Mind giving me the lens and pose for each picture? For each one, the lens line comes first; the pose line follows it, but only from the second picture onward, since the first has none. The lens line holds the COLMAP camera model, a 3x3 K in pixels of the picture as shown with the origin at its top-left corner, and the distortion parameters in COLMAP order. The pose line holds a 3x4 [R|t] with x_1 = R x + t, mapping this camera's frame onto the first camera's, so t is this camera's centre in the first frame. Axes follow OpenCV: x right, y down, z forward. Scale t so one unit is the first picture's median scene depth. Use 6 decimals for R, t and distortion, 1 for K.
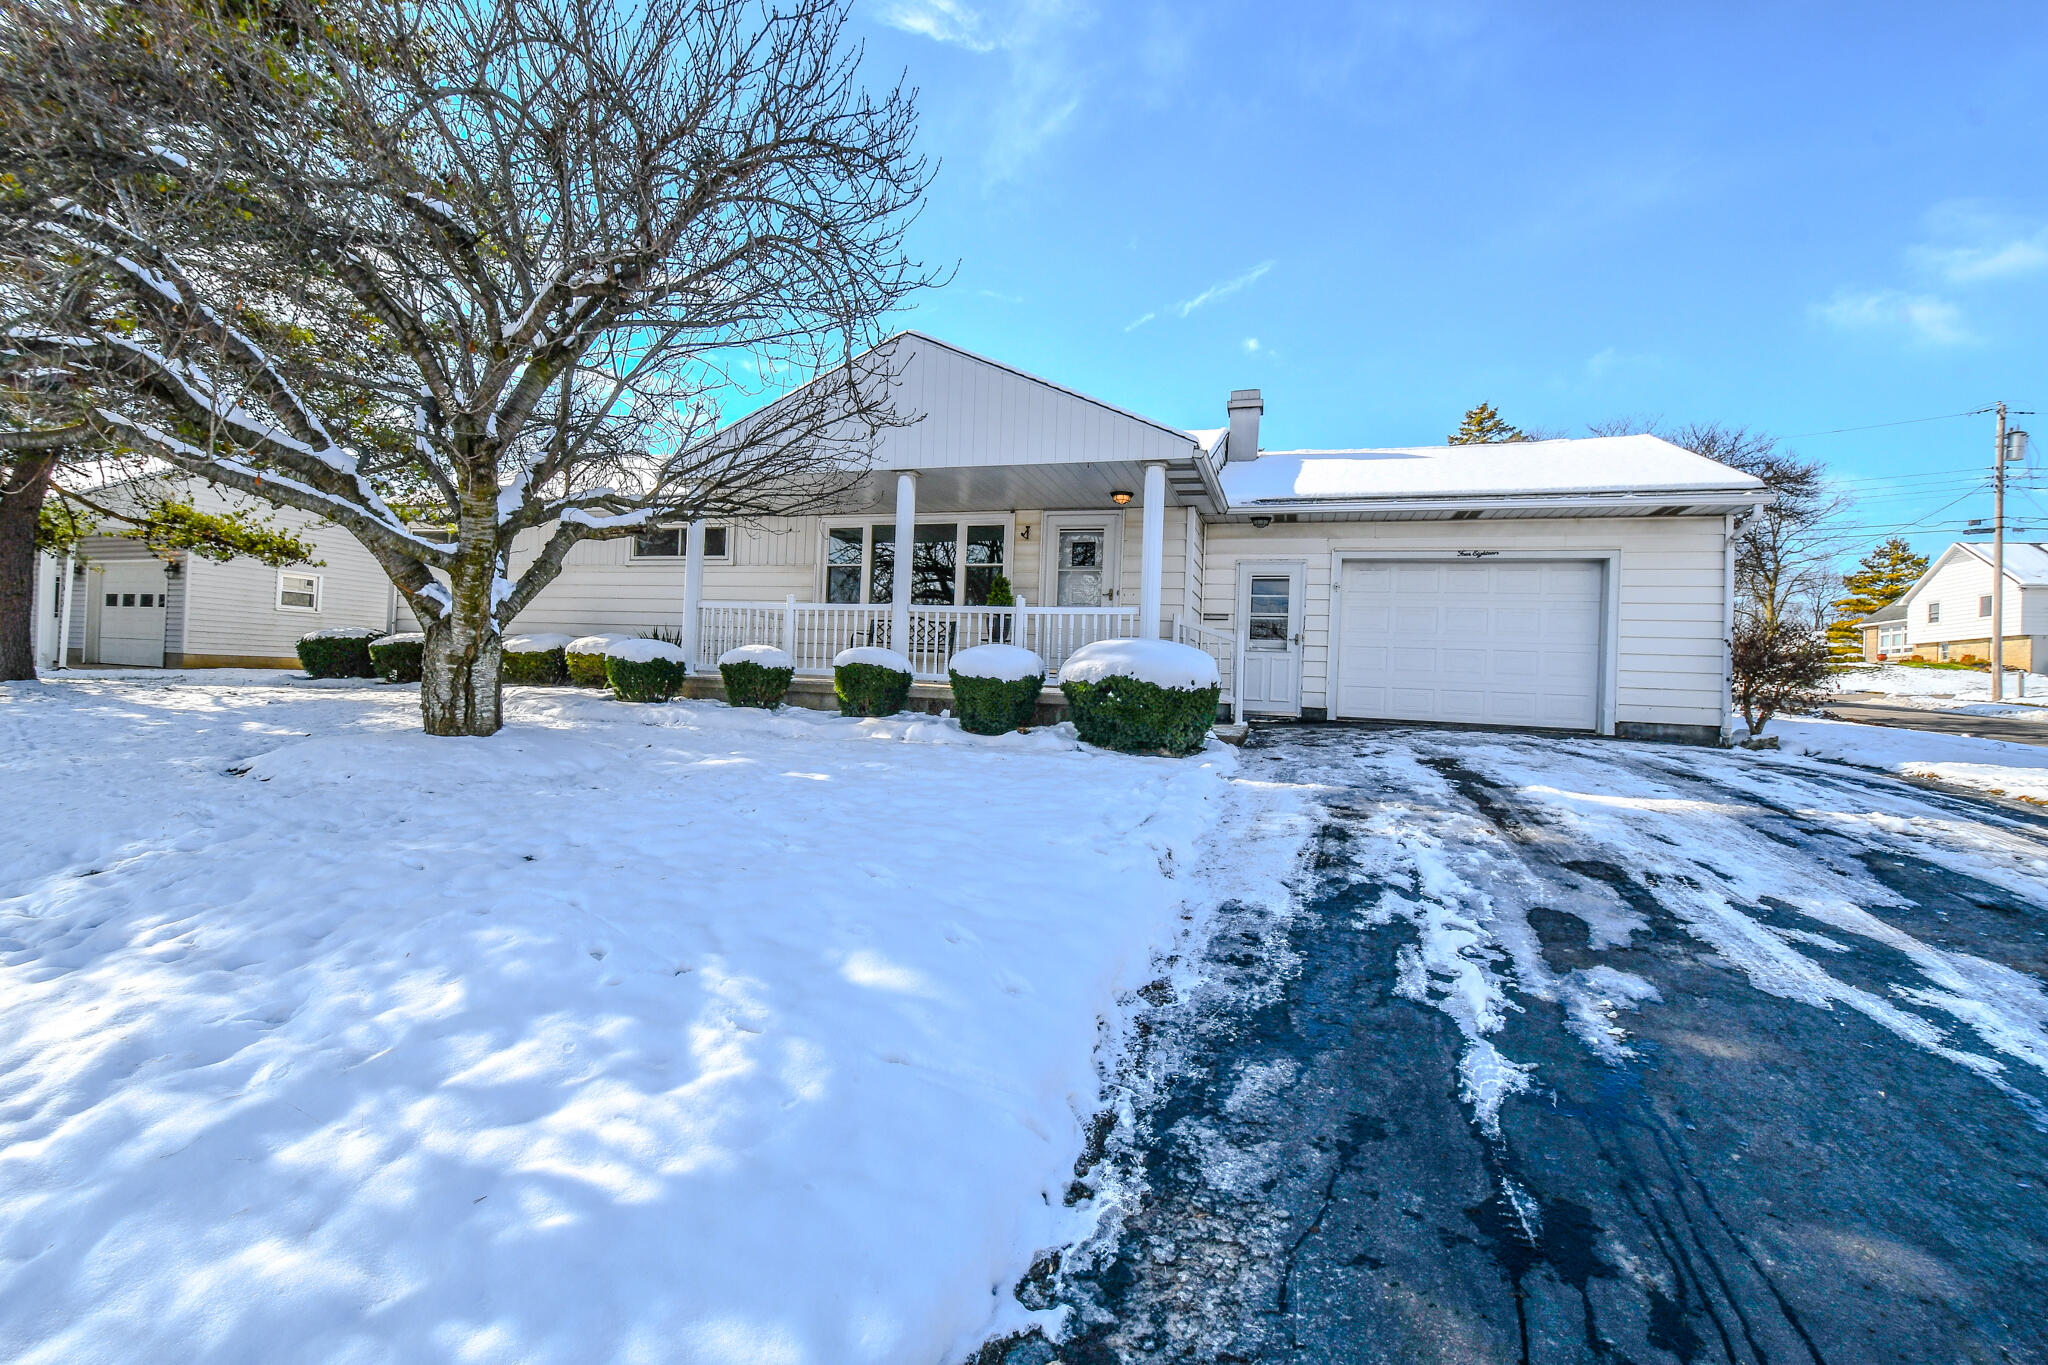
lens RADIAL K [[900.8, 0, 1024.0], [0, 900.8, 682.5], [0, 0, 1]] dist [0.003200, -0.016316]
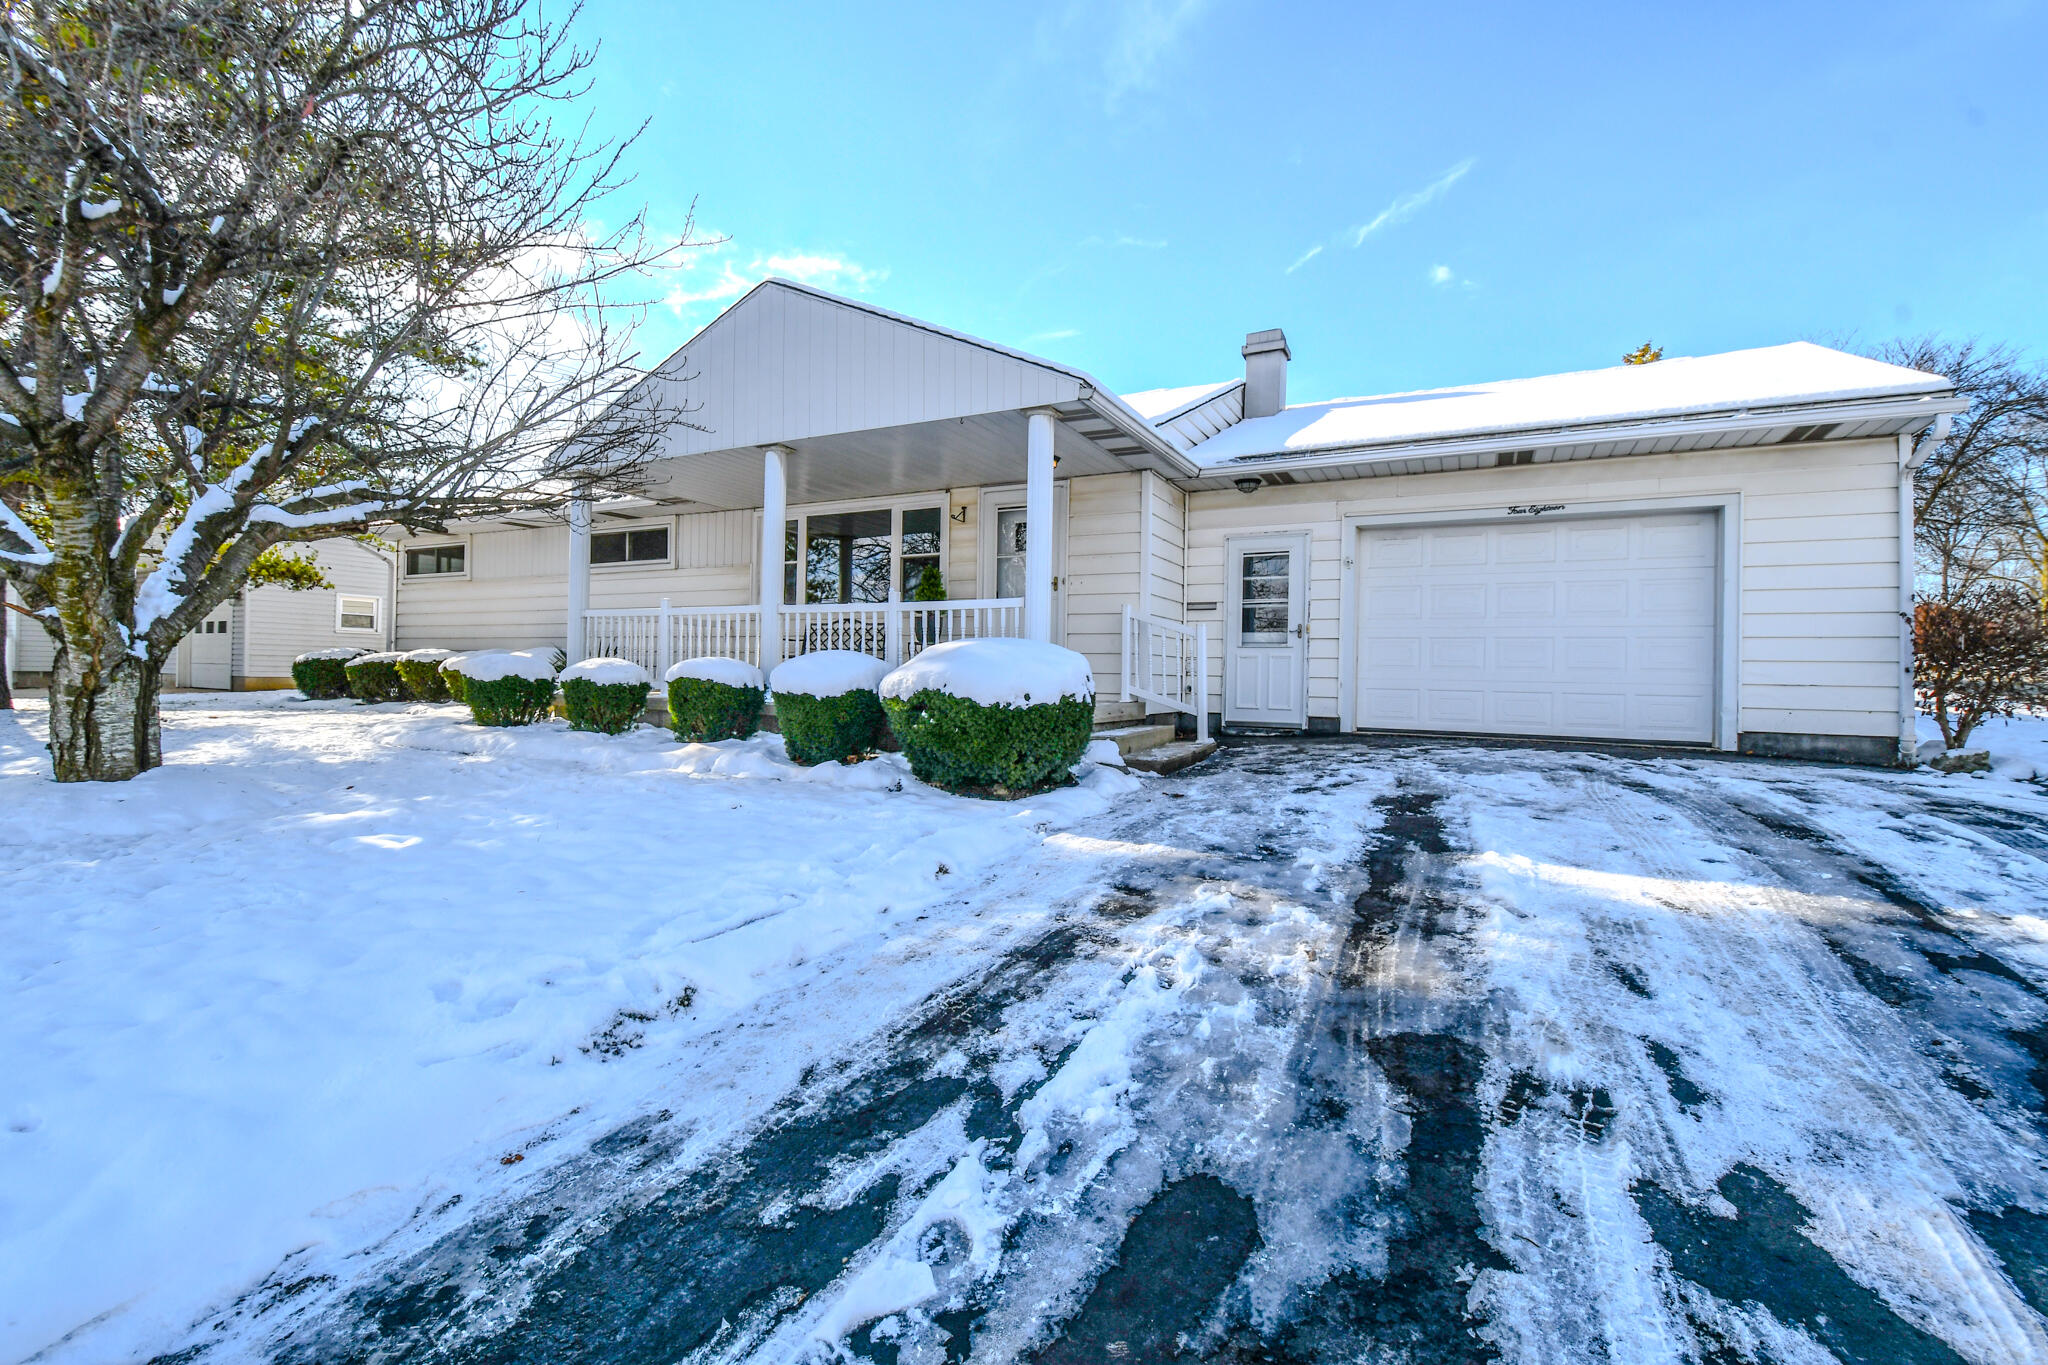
lens RADIAL K [[900.8, 0, 1024.0], [0, 900.8, 682.5], [0, 0, 1]] dist [0.003200, -0.016316]
pose [[0.984671, -0.021435, -0.173100, 0.226028], [0.021587, 0.999766, -0.001006, -0.007777], [0.173081, -0.002746, 0.984904, 0.199963]]
